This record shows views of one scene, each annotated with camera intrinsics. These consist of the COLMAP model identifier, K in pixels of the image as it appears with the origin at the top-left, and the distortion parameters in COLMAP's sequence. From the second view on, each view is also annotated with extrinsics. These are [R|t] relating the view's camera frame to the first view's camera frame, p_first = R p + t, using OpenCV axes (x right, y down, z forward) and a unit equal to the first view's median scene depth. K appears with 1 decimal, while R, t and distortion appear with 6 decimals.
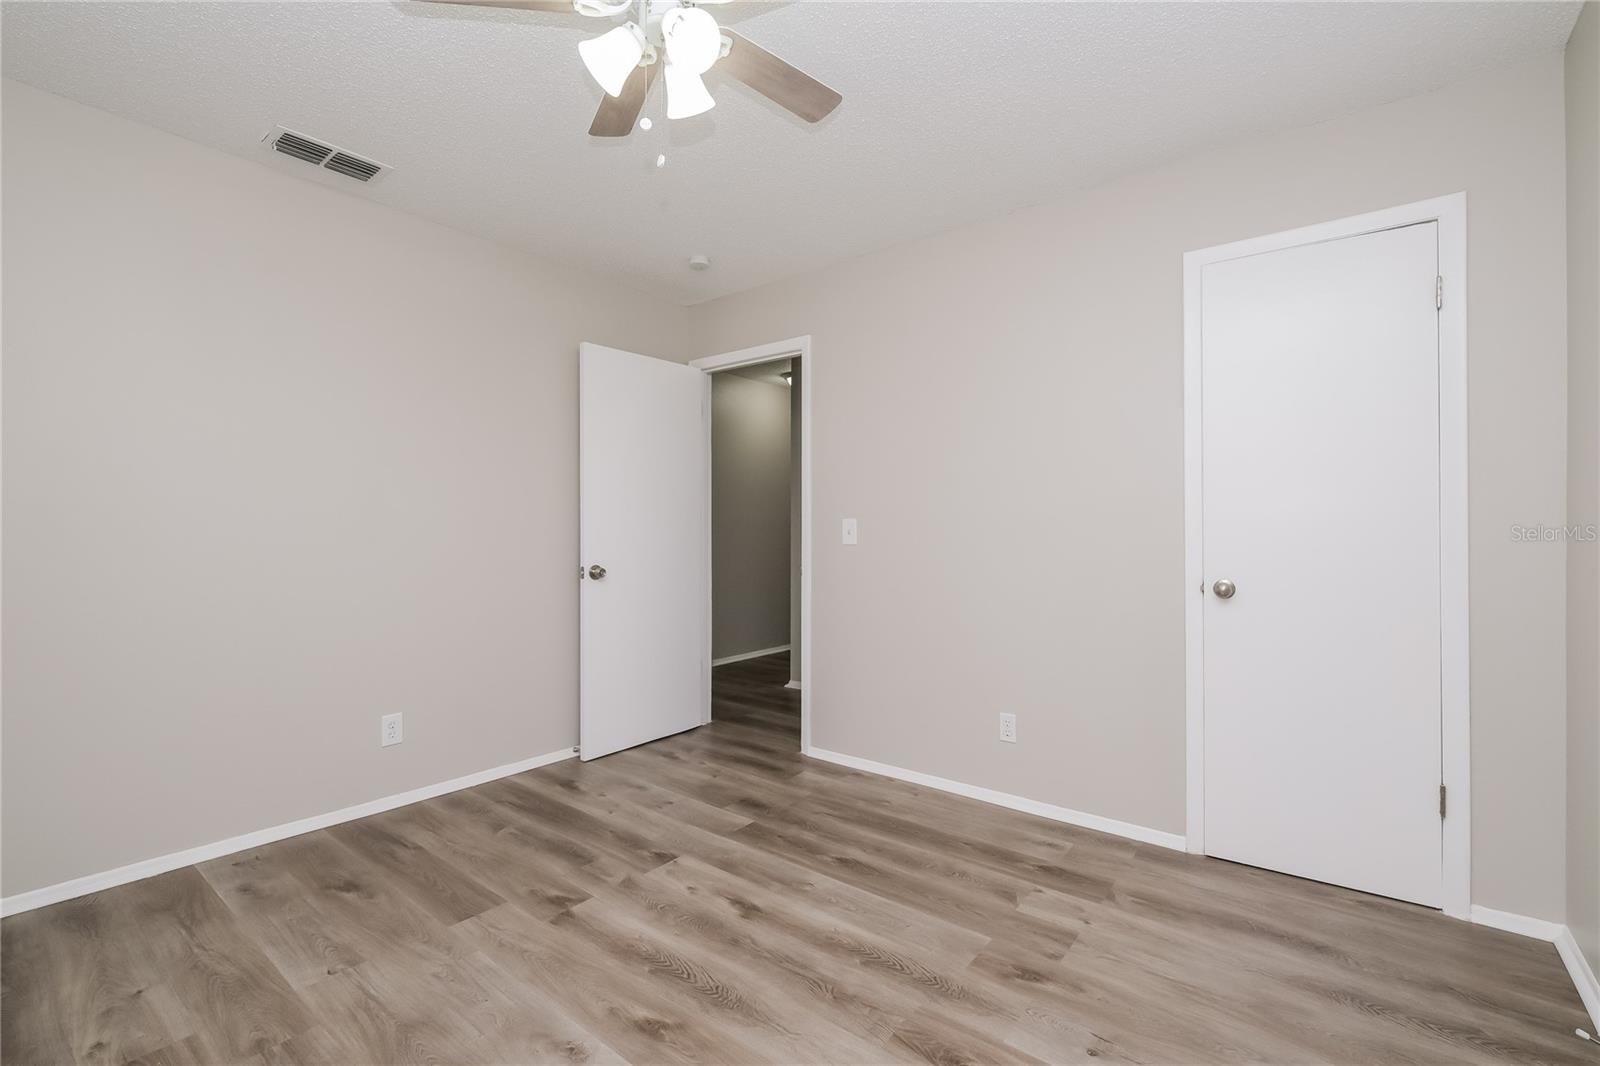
lens RADIAL K [[711.8, 0, 804.4], [0, 711.8, 530.2], [0, 0, 1]] dist [-0.000908, -0.000570]
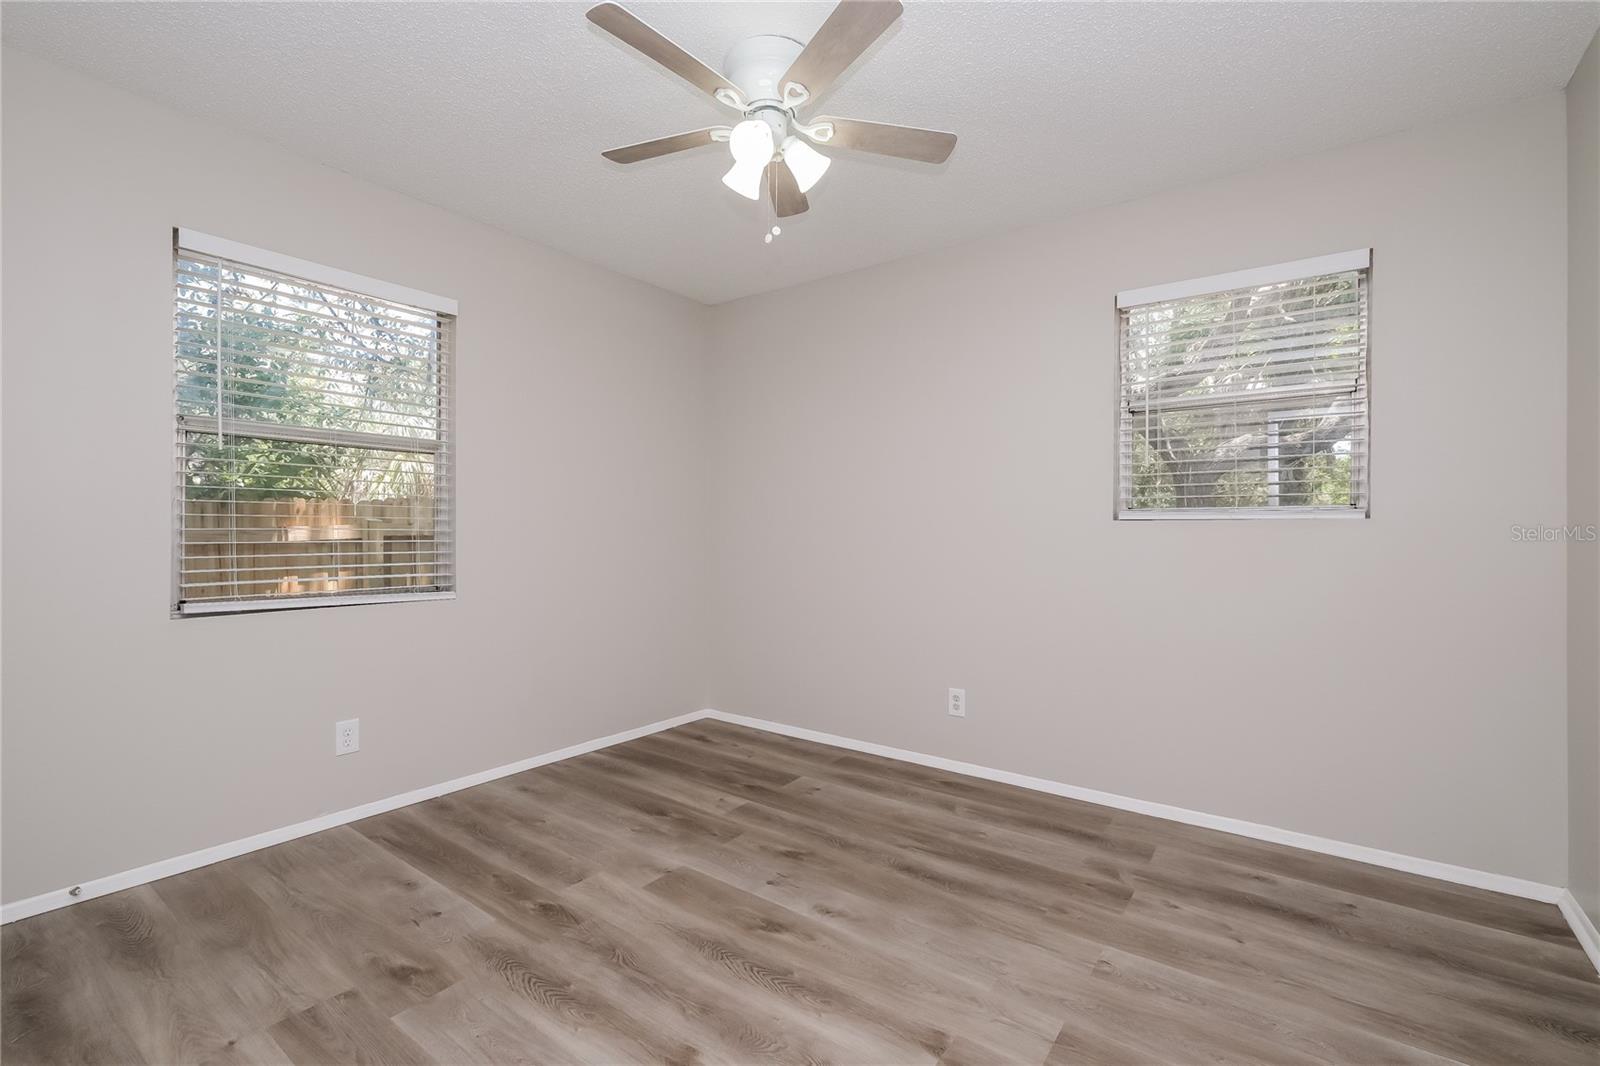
lens RADIAL K [[711.8, 0, 804.4], [0, 711.8, 530.2], [0, 0, 1]] dist [-0.000908, -0.000570]
pose [[-0.999354, -0.007586, -0.035115, -0.199089], [-0.007273, 0.999933, -0.009027, 0.016793], [0.035181, -0.008766, -0.999343, 2.028272]]
